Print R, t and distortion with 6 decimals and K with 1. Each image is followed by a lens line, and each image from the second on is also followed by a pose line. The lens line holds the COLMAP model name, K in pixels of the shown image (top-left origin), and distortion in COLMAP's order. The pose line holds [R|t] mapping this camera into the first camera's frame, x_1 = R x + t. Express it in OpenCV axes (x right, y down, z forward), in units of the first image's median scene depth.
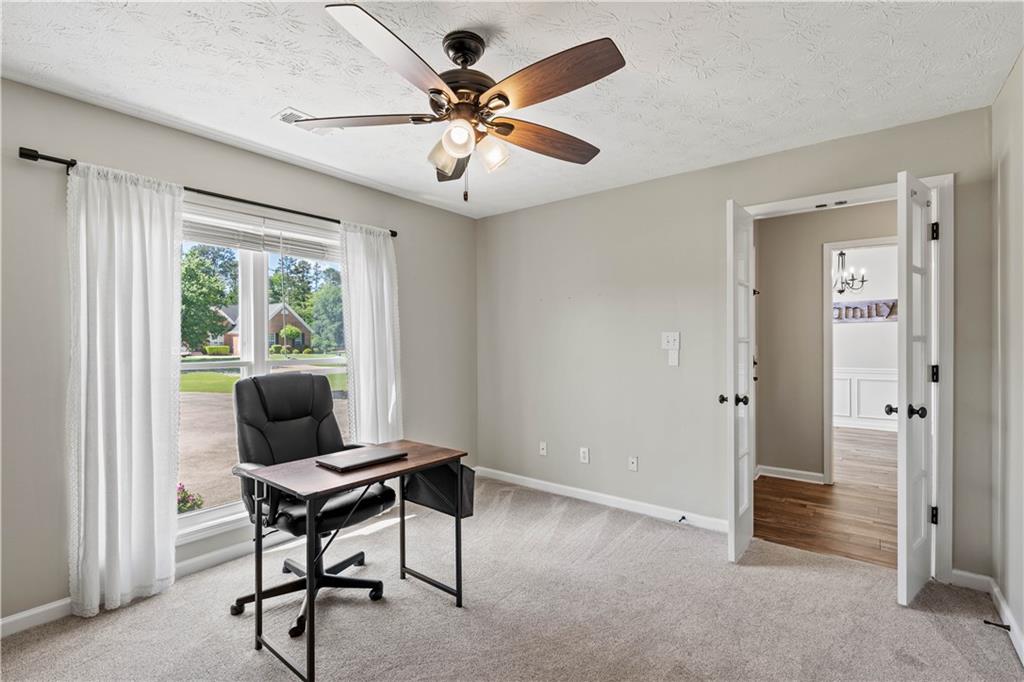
lens RADIAL K [[464.4, 0, 514.9], [0, 464.4, 342.0], [0, 0, 1]] dist [-0.001522, 0.000051]
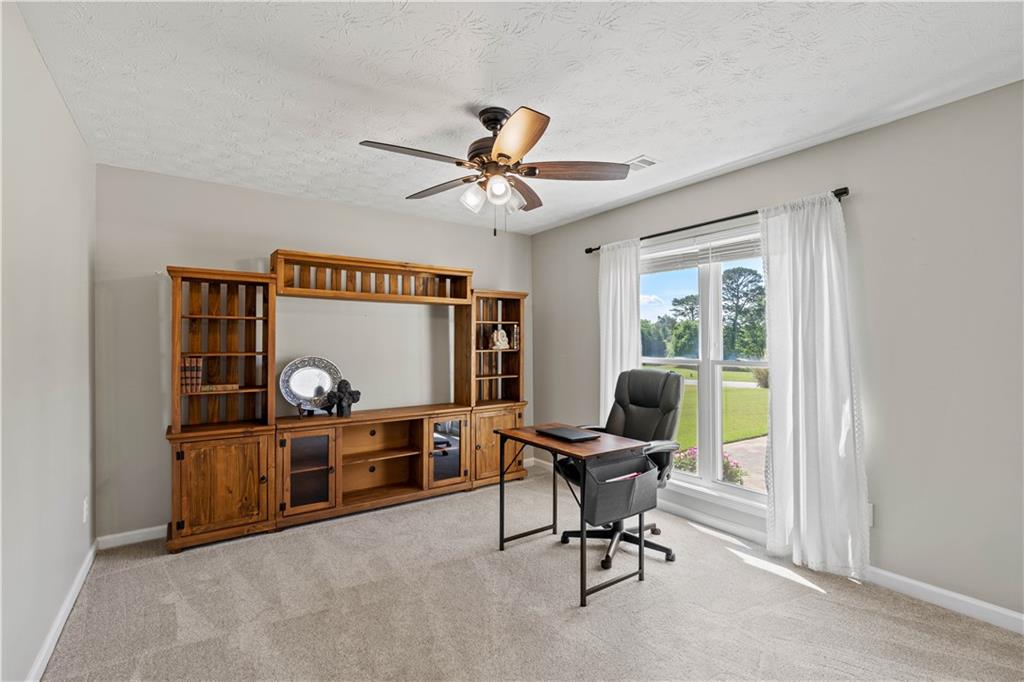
lens RADIAL K [[464.4, 0, 514.9], [0, 464.4, 342.0], [0, 0, 1]] dist [-0.001522, 0.000051]
pose [[-0.283075, 0.000933, -0.959097, 0.880105], [0.001821, 0.999998, 0.000436, -0.007595], [0.959096, -0.001623, -0.283076, 1.125828]]
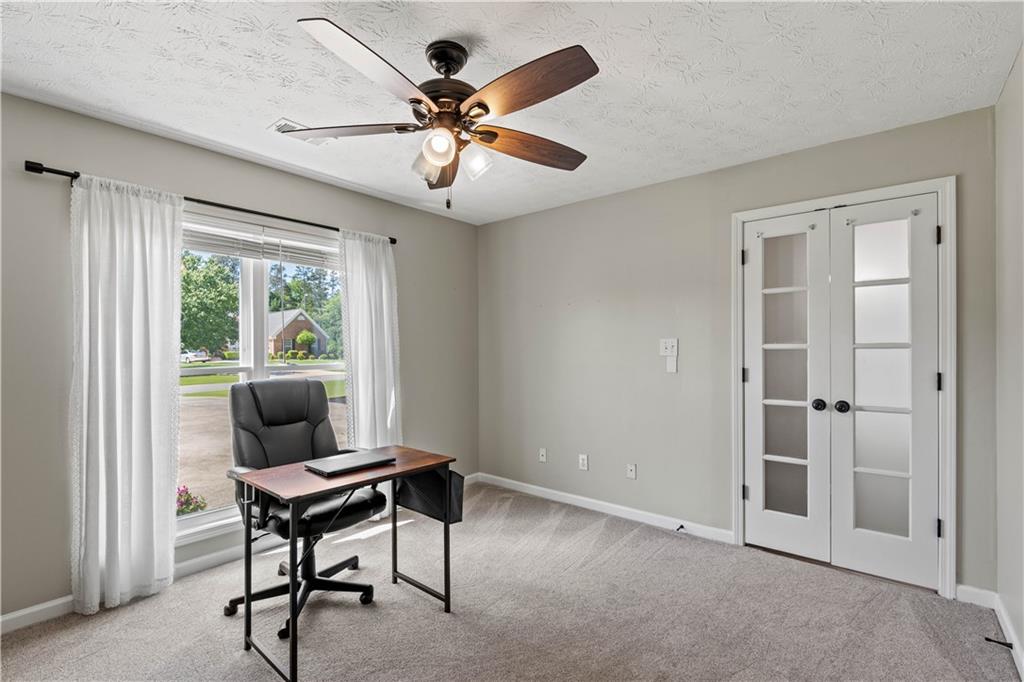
lens RADIAL K [[465.5, 0, 513.2], [0, 465.5, 345.8], [0, 0, 1]] dist [-0.001417, -0.000048]
pose [[0.999420, 0.001224, -0.034023, 0.055064], [-0.001383, 0.999988, -0.004641, -0.001105], [0.034017, 0.004685, 0.999410, -0.003224]]
